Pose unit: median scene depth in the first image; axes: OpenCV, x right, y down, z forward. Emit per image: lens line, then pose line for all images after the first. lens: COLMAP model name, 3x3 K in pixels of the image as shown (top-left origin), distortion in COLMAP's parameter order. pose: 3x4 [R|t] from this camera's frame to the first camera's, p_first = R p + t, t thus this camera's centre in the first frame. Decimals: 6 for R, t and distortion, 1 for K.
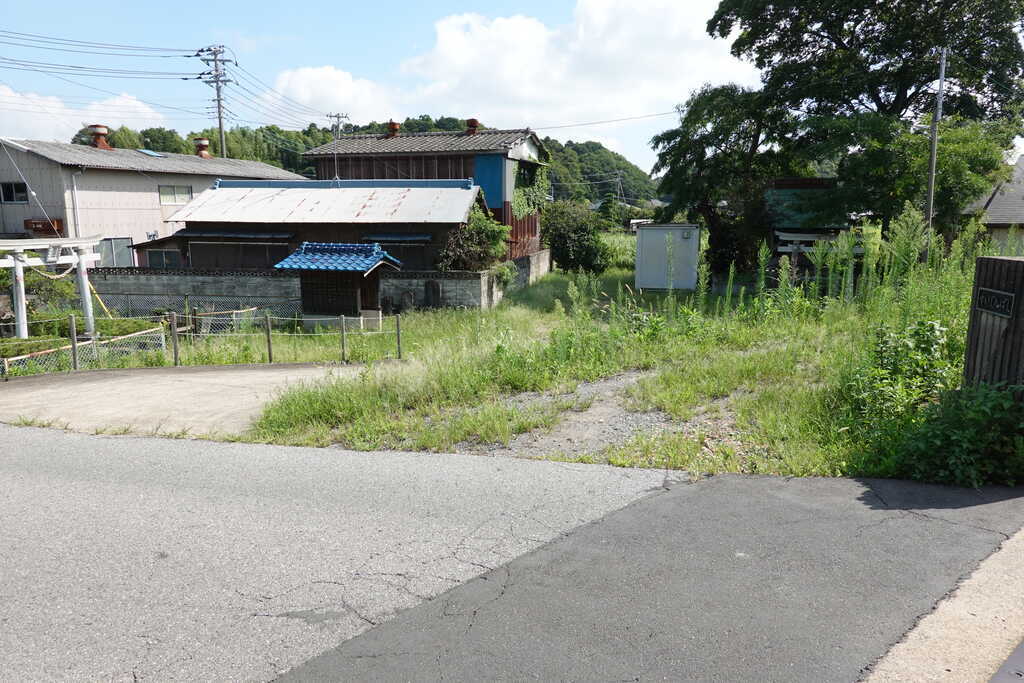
lens RADIAL K [[693.9, 0, 512.3], [0, 693.9, 341.4], [0, 0, 1]] dist [0.008763, 0.001770]
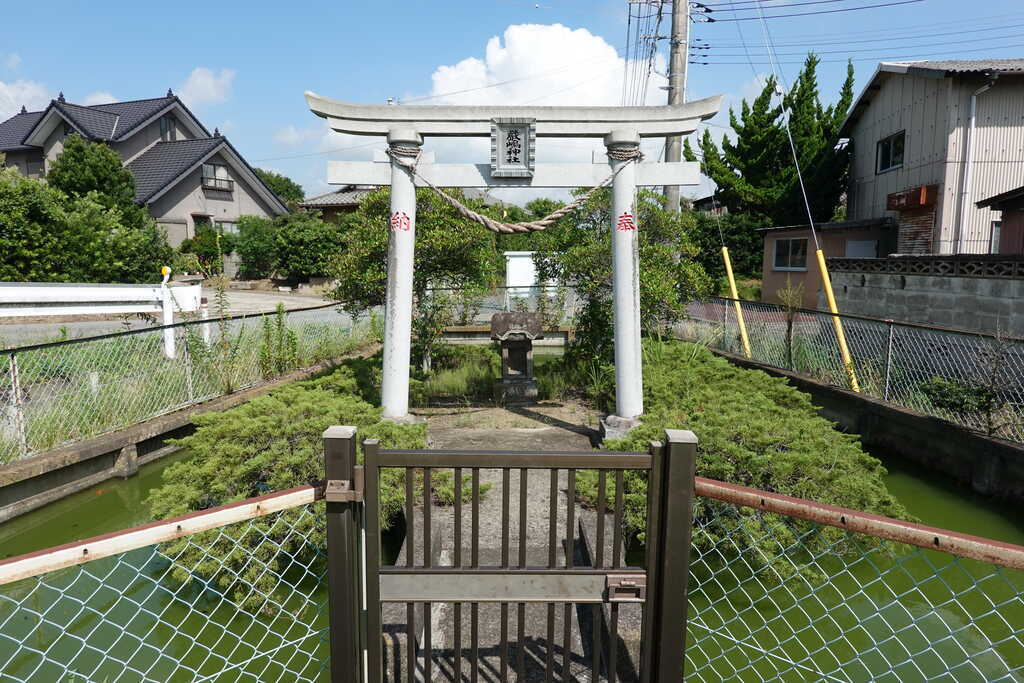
lens RADIAL K [[693.9, 0, 512.6], [0, 693.9, 337.8], [0, 0, 1]] dist [0.008763, 0.001770]
pose [[0.296056, 0.122416, -0.947294, -0.269709], [-0.172938, 0.982232, 0.072883, -0.050457], [0.939385, 0.142245, 0.311966, 0.670426]]
